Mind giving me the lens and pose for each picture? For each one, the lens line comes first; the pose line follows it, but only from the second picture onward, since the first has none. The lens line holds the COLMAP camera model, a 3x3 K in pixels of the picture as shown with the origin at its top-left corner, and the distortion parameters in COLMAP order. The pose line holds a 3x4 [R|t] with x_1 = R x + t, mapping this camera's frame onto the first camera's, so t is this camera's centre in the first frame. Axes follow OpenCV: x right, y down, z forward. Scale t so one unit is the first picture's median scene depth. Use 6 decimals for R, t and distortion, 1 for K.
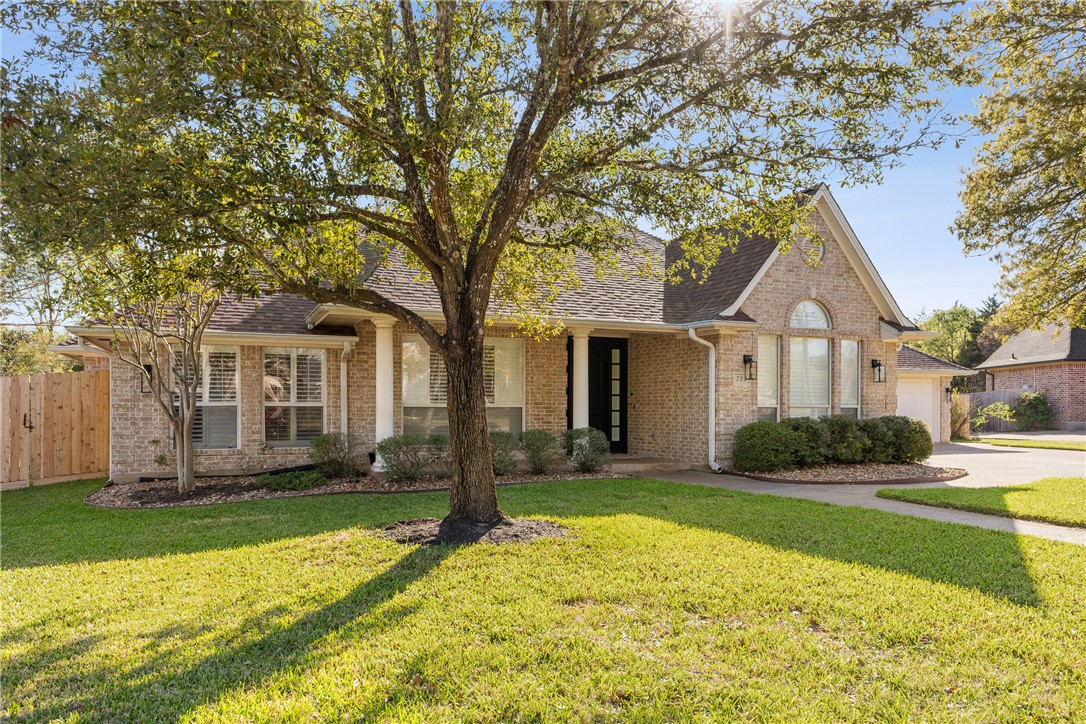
lens RADIAL K [[835.8, 0, 543.0], [0, 835.8, 362.0], [0, 0, 1]] dist [0.000146, -0.000400]
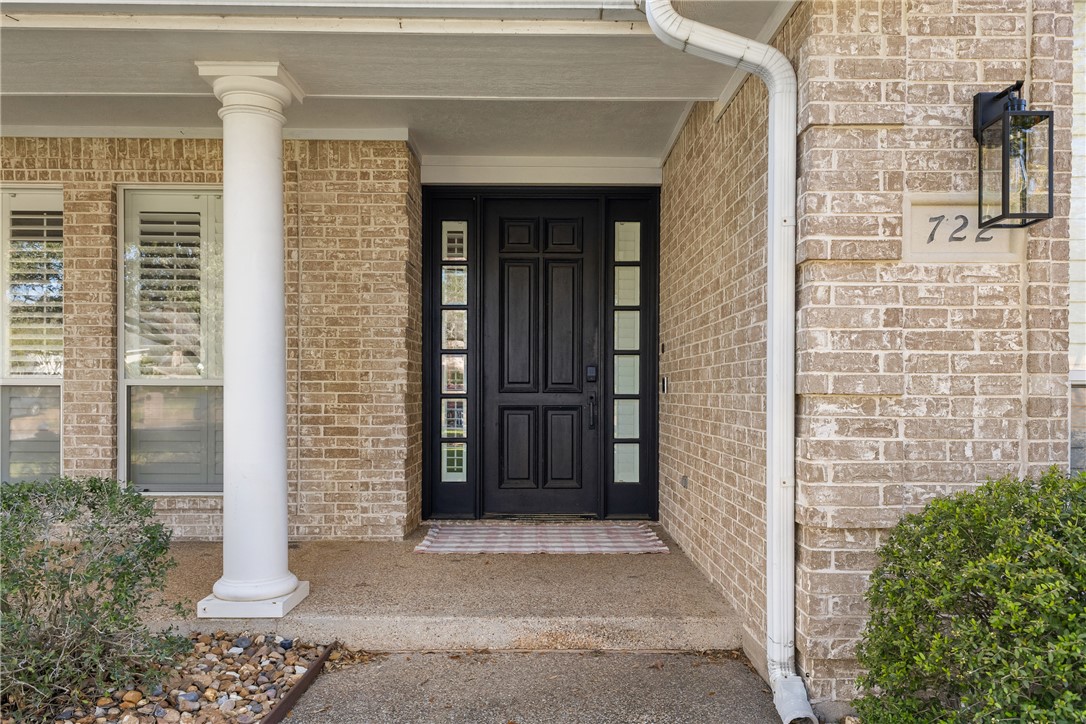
lens RADIAL K [[783.6, 0, 544.0], [0, 783.6, 381.1], [0, 0, 1]] dist [0.003880, 0.001805]
pose [[0.908604, -0.003383, -0.417646, 0.224379], [0.021196, 0.999052, 0.038020, 0.044616], [0.417121, -0.043397, 0.907814, 0.797728]]
